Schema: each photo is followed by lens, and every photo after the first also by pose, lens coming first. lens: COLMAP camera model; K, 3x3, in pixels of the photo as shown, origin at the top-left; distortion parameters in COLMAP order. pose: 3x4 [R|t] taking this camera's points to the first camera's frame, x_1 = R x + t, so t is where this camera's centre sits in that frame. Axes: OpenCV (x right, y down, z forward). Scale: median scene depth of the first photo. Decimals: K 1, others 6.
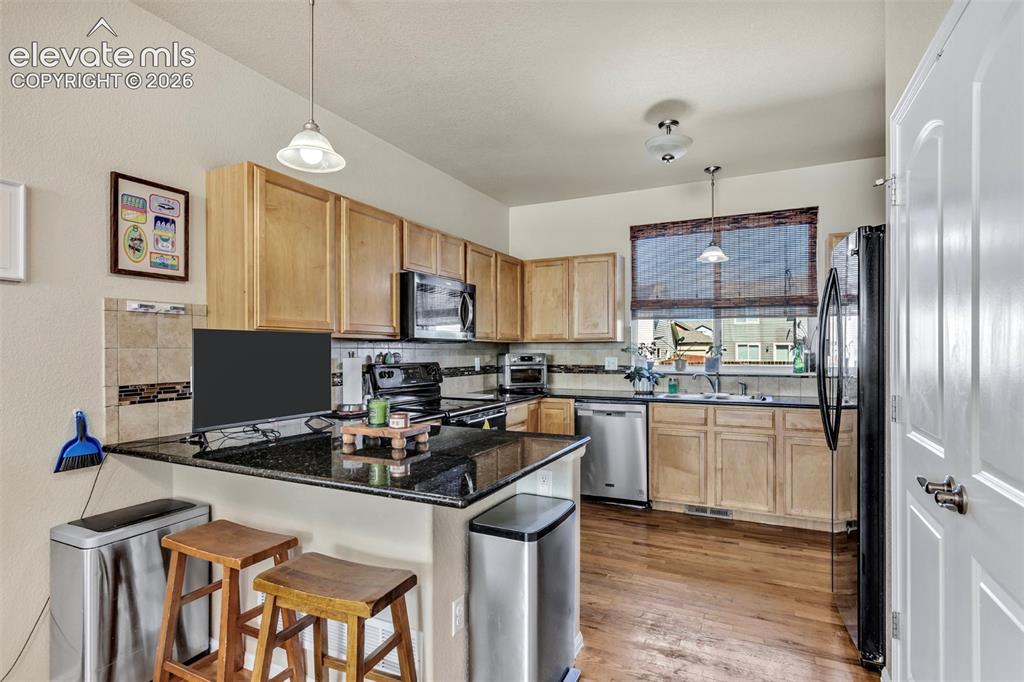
lens RADIAL K [[505.2, 0, 509.9], [0, 505.2, 348.3], [0, 0, 1]] dist [-0.000963, 0.004117]
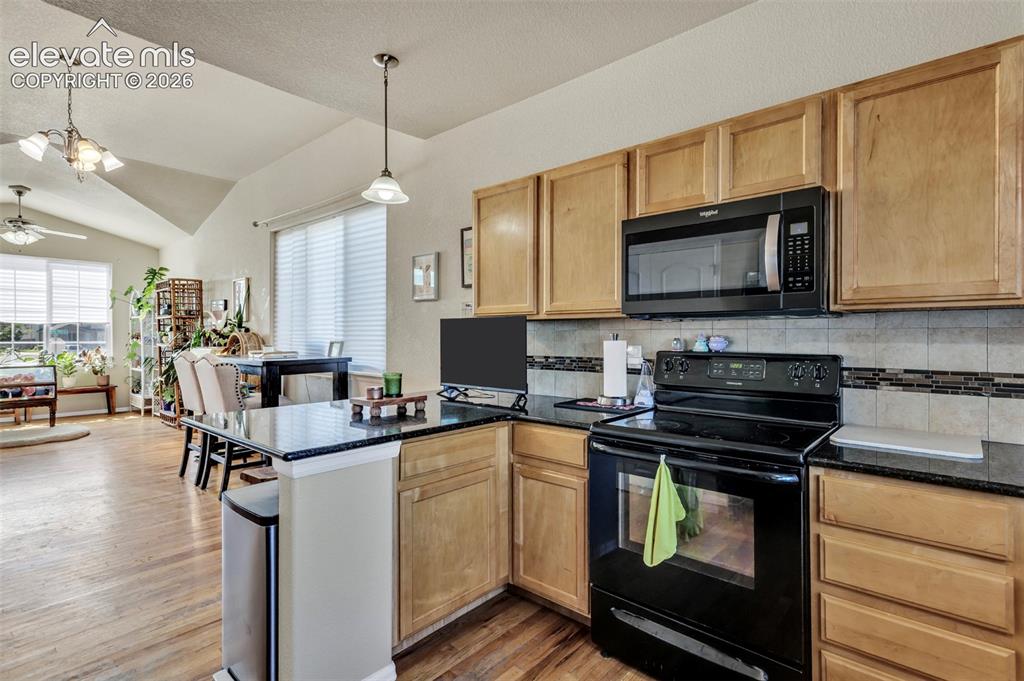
lens RADIAL K [[505.2, 0, 511.5], [0, 505.2, 336.2], [0, 0, 1]] dist [-0.000963, 0.004117]
pose [[-0.261014, 0.008849, -0.965294, 0.421835], [0.007128, 0.999948, 0.007239, 0.002874], [0.965309, -0.004991, -0.261064, 0.809317]]
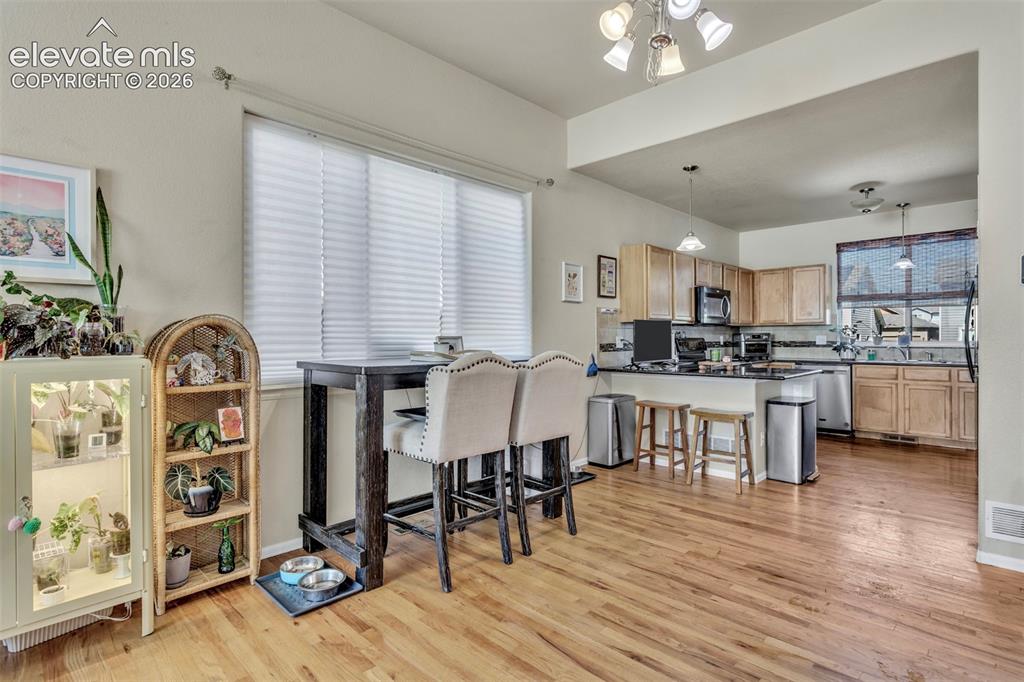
lens RADIAL K [[505.2, 0, 515.8], [0, 505.2, 335.8], [0, 0, 1]] dist [-0.000963, 0.004117]
pose [[0.953251, -0.002649, -0.302167, -0.217915], [0.002824, 0.999996, 0.000143, 0.017779], [0.302166, -0.000990, 0.953255, -0.712702]]
